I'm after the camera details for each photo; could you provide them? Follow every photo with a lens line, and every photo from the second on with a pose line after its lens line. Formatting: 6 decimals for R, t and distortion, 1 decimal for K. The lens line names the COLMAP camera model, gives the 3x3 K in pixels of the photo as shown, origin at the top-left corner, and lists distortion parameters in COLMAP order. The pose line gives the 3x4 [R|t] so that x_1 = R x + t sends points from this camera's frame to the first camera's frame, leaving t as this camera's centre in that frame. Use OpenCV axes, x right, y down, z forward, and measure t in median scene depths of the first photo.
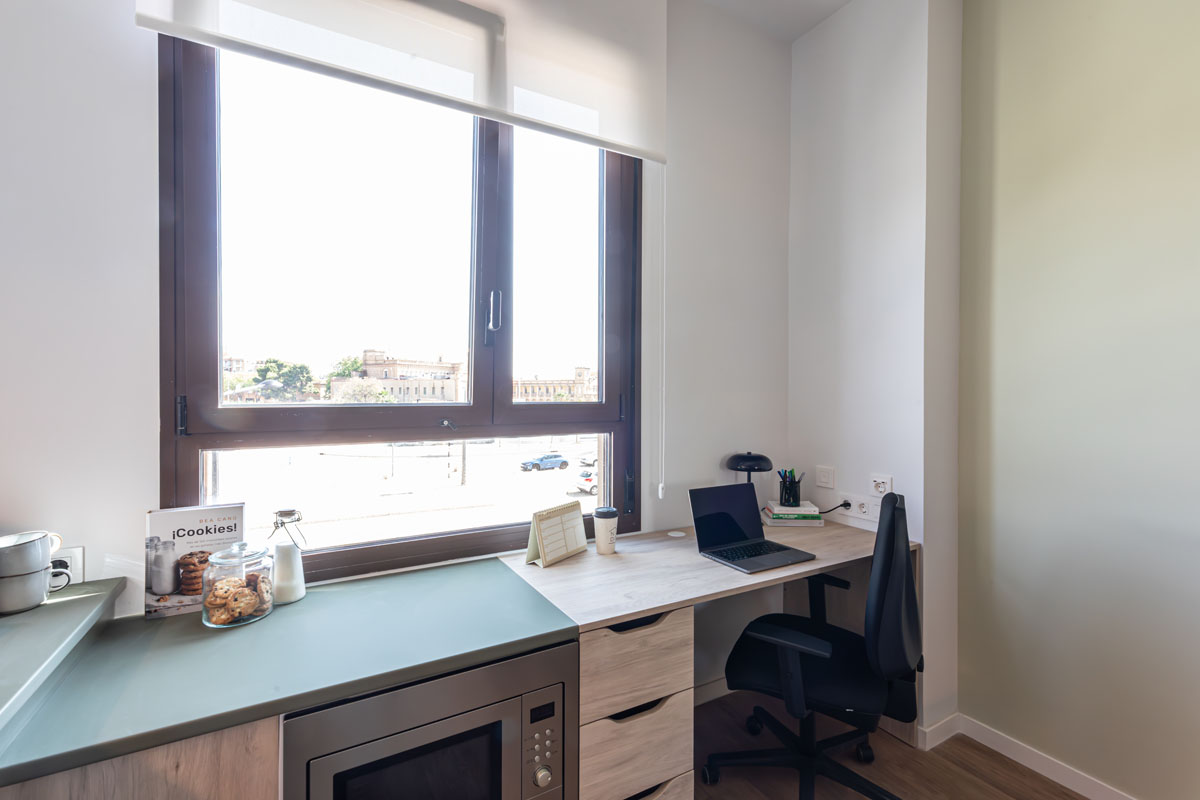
lens RADIAL K [[519.3, 0, 615.5], [0, 519.3, 396.9], [0, 0, 1]] dist [0.003907, 0.000644]
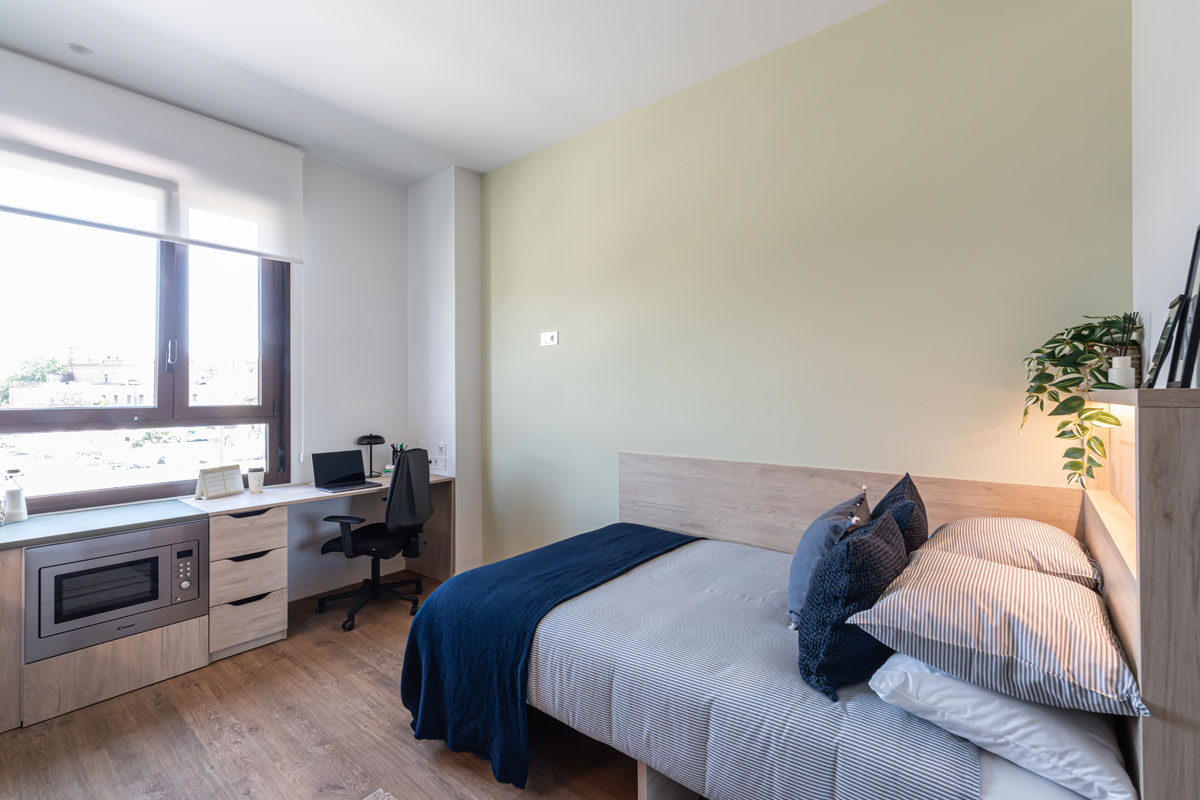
lens RADIAL K [[519.3, 0, 609.5], [0, 519.3, 394.6], [0, 0, 1]] dist [0.003907, 0.000644]
pose [[0.938417, -0.007726, 0.345419, 0.640645], [0.012555, 0.999852, -0.011745, 0.014373], [-0.345278, 0.015358, 0.938375, -1.345206]]
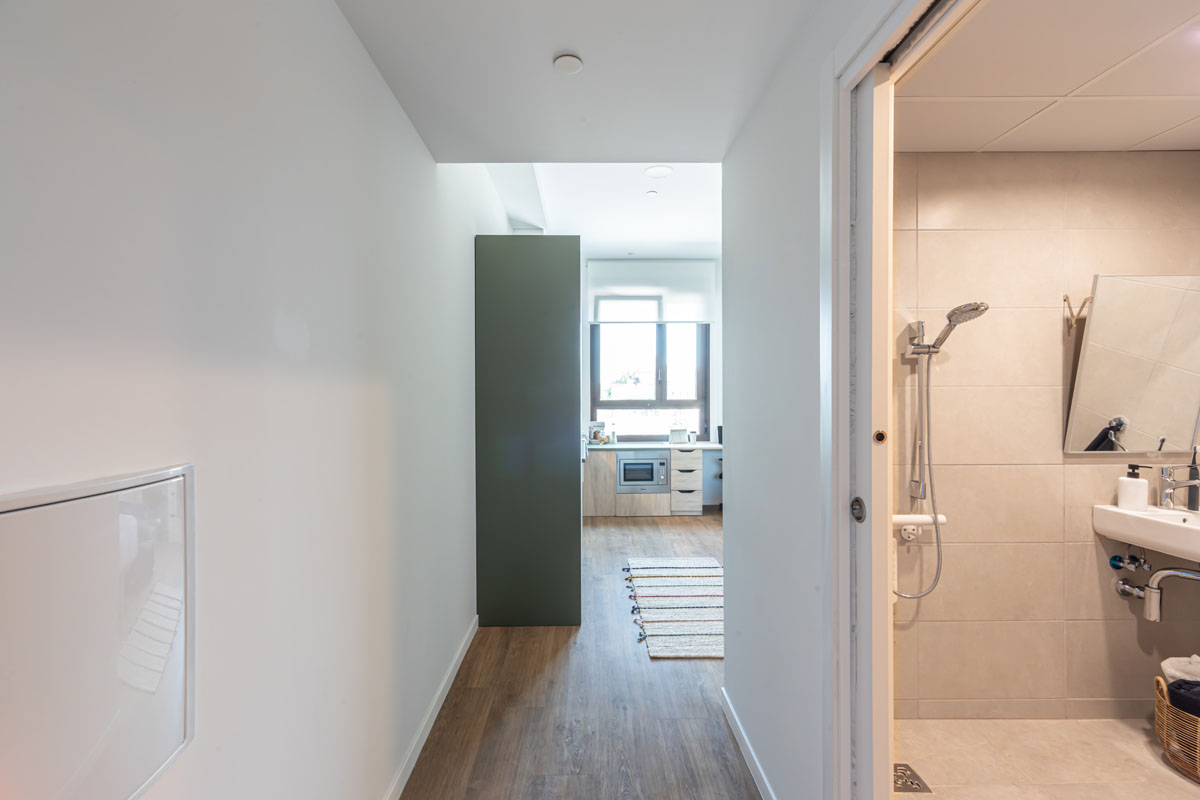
lens RADIAL K [[519.3, 0, 596.4], [0, 519.3, 395.7], [0, 0, 1]] dist [0.003907, 0.000644]
pose [[0.863134, -0.007454, -0.504920, 1.518577], [0.002029, 0.999934, -0.011293, 0.030554], [0.504971, 0.008723, 0.863092, -2.967665]]
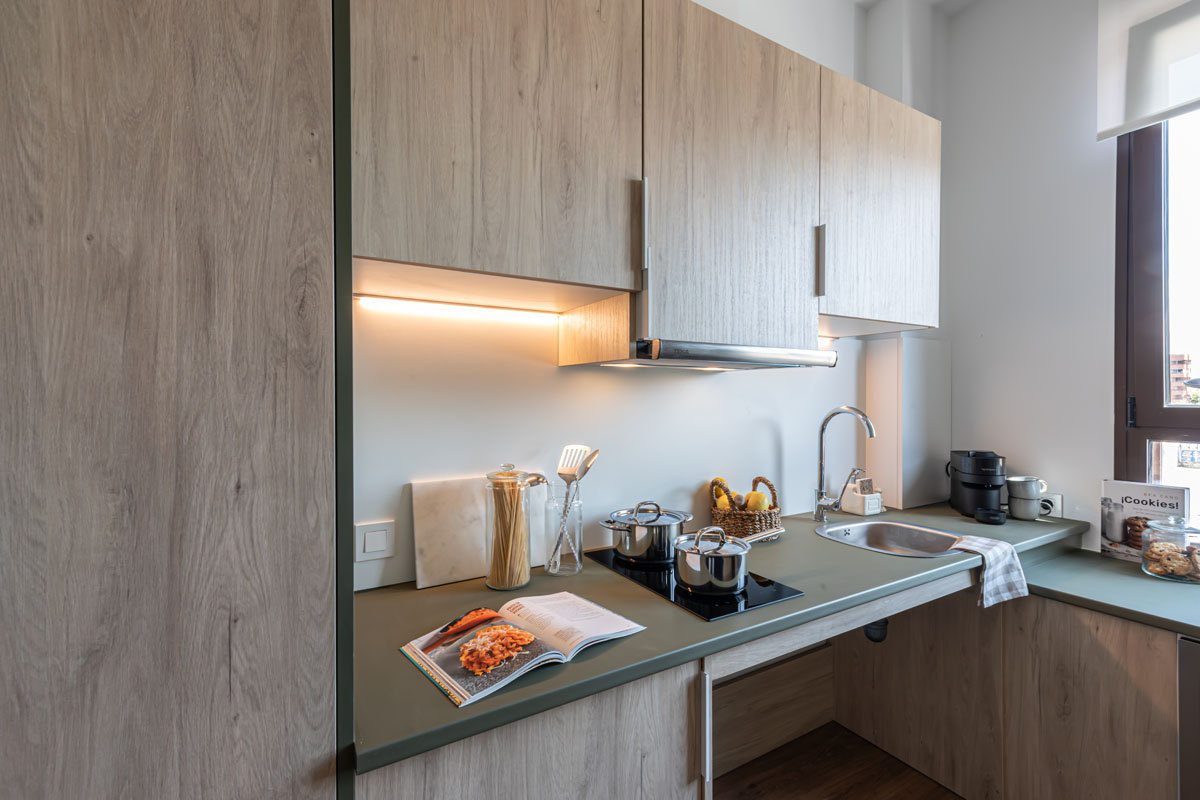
lens RADIAL K [[519.3, 0, 569.2], [0, 519.3, 396.0], [0, 0, 1]] dist [0.003907, 0.000644]
pose [[-0.040263, 0.005978, -0.999171, 0.532693], [-0.005787, 0.999964, 0.006216, -0.005011], [0.999172, 0.006032, -0.040227, -0.362561]]
